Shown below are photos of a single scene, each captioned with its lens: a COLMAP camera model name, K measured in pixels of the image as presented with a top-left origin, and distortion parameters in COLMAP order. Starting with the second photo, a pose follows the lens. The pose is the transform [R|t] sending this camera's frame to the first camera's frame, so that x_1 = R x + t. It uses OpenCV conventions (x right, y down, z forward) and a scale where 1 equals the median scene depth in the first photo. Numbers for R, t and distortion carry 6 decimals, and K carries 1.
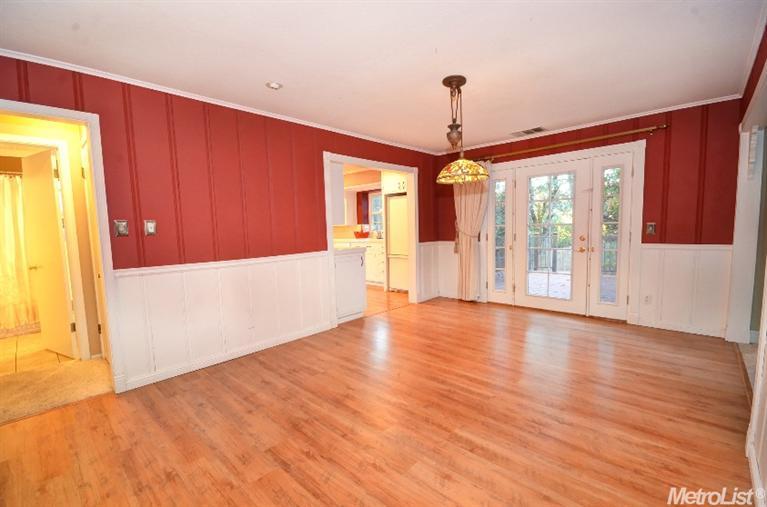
lens RADIAL K [[335.1, 0, 380.1], [0, 335.1, 258.6], [0, 0, 1]] dist [-0.002796, -0.000814]
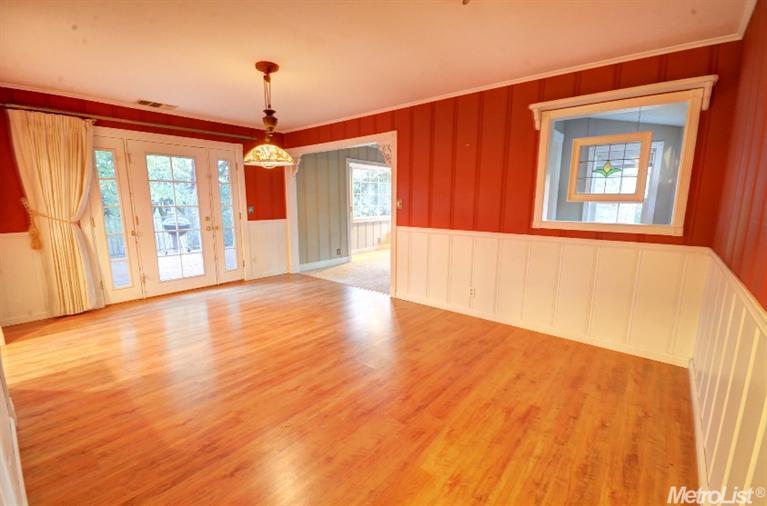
lens RADIAL K [[335.1, 0, 380.1], [0, 335.1, 258.1], [0, 0, 1]] dist [-0.002796, -0.000814]
pose [[-0.056049, -0.145196, 0.987814, -0.871891], [0.093576, 0.984250, 0.149982, -0.067723], [-0.994033, 0.100842, -0.041579, 0.716611]]
